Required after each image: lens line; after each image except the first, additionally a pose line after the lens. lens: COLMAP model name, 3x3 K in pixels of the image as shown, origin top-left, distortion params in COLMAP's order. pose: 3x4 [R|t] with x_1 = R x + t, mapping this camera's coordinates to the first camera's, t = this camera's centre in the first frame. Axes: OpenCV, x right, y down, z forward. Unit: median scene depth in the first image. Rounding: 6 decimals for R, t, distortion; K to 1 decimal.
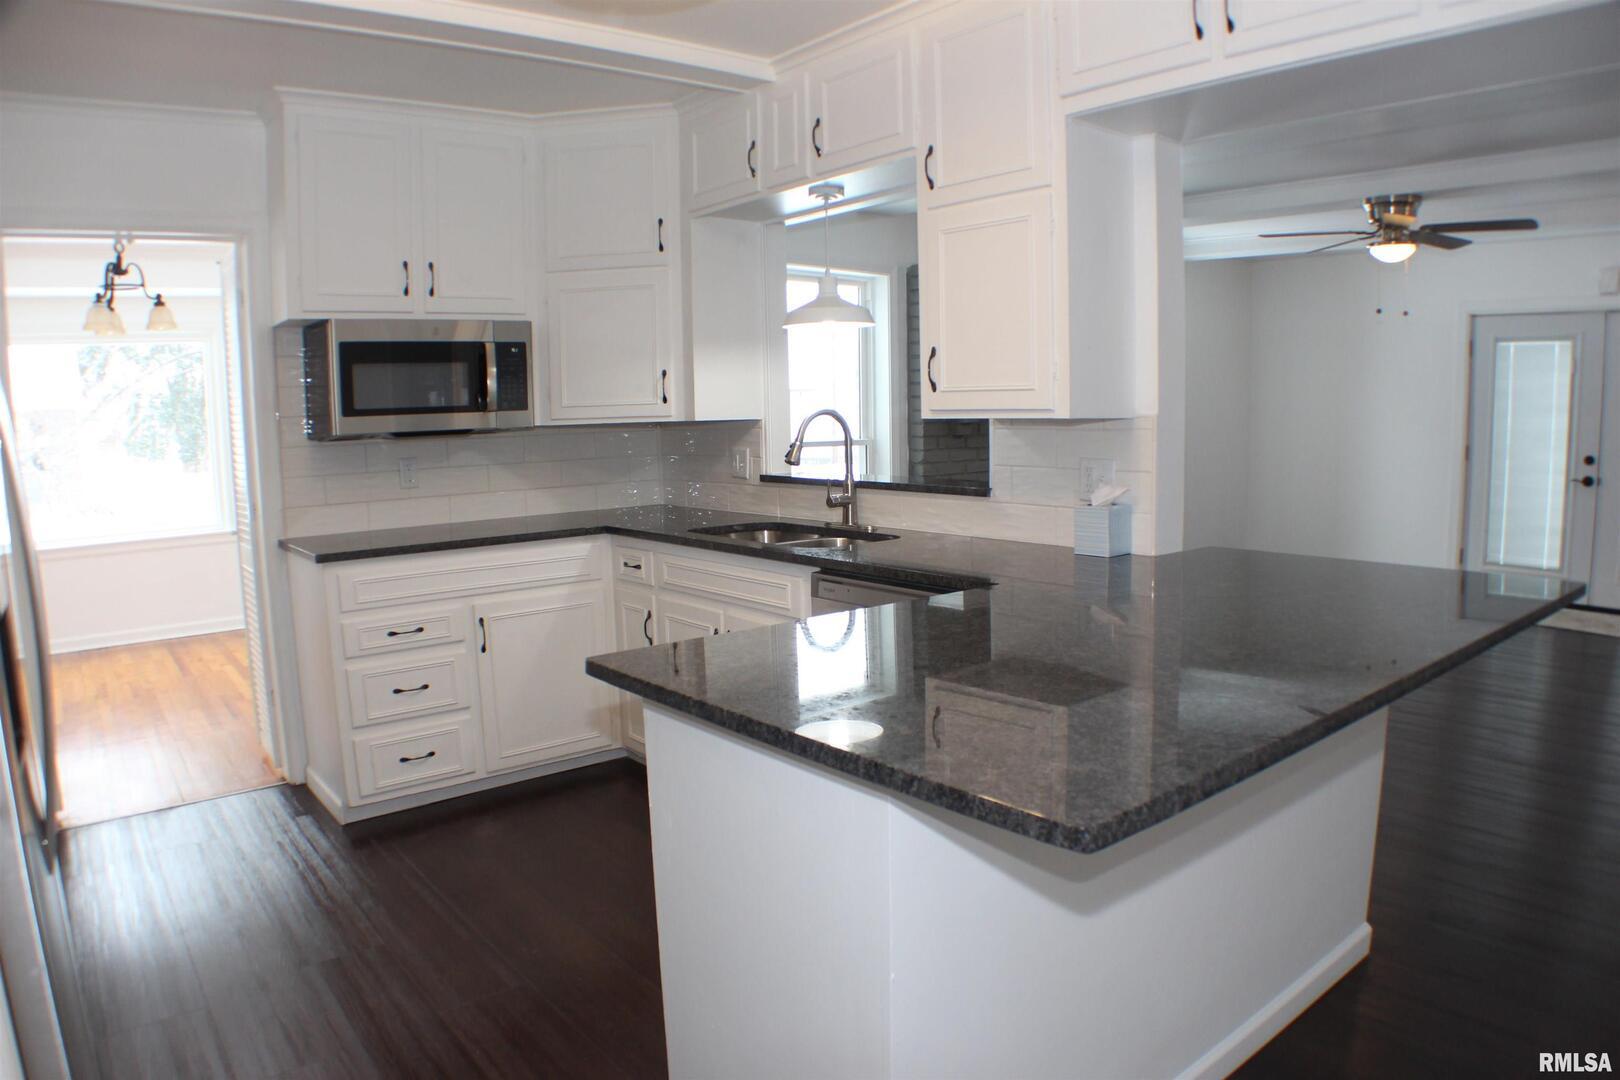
lens RADIAL K [[1065.0, 0, 810.0], [0, 1065.0, 540.0], [0, 0, 1]] dist [-0.225711, 0.107400]
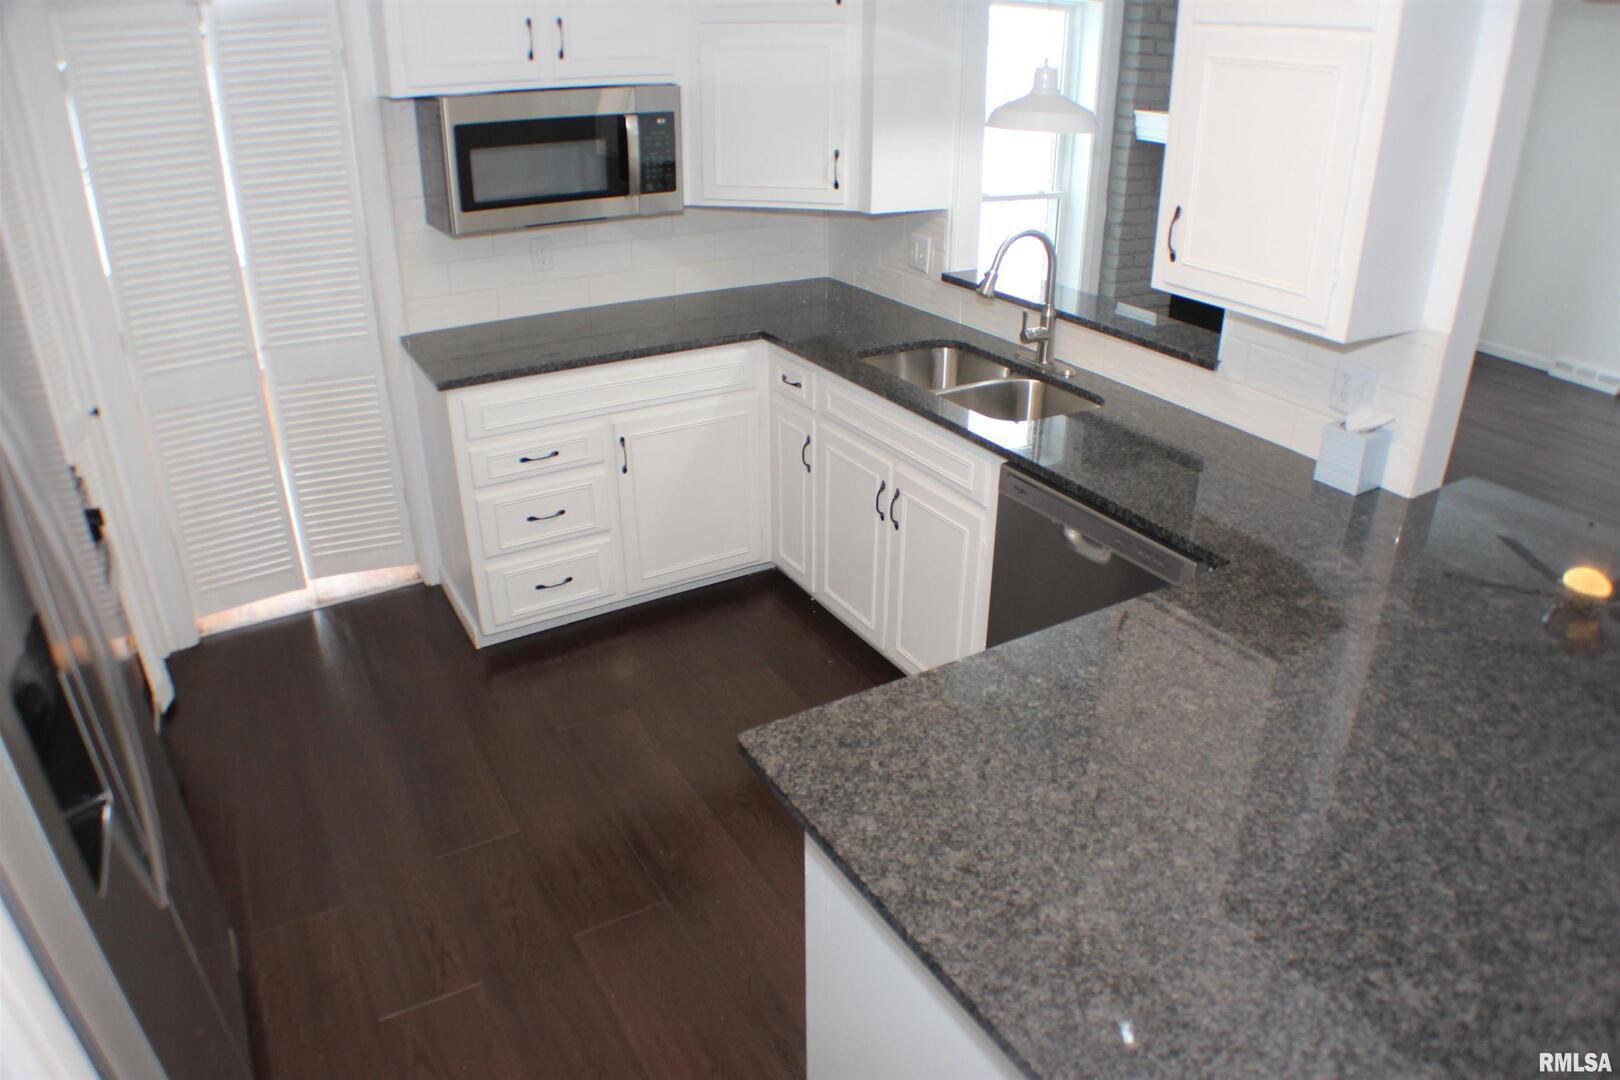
lens RADIAL K [[1065.0, 0, 810.0], [0, 1065.0, 540.0], [0, 0, 1]] dist [-0.225711, 0.107400]
pose [[0.988383, 0.087688, -0.124139, -0.031858], [-0.042215, 0.943031, 0.330015, -0.149267], [0.146005, -0.320940, 0.935778, 0.133620]]
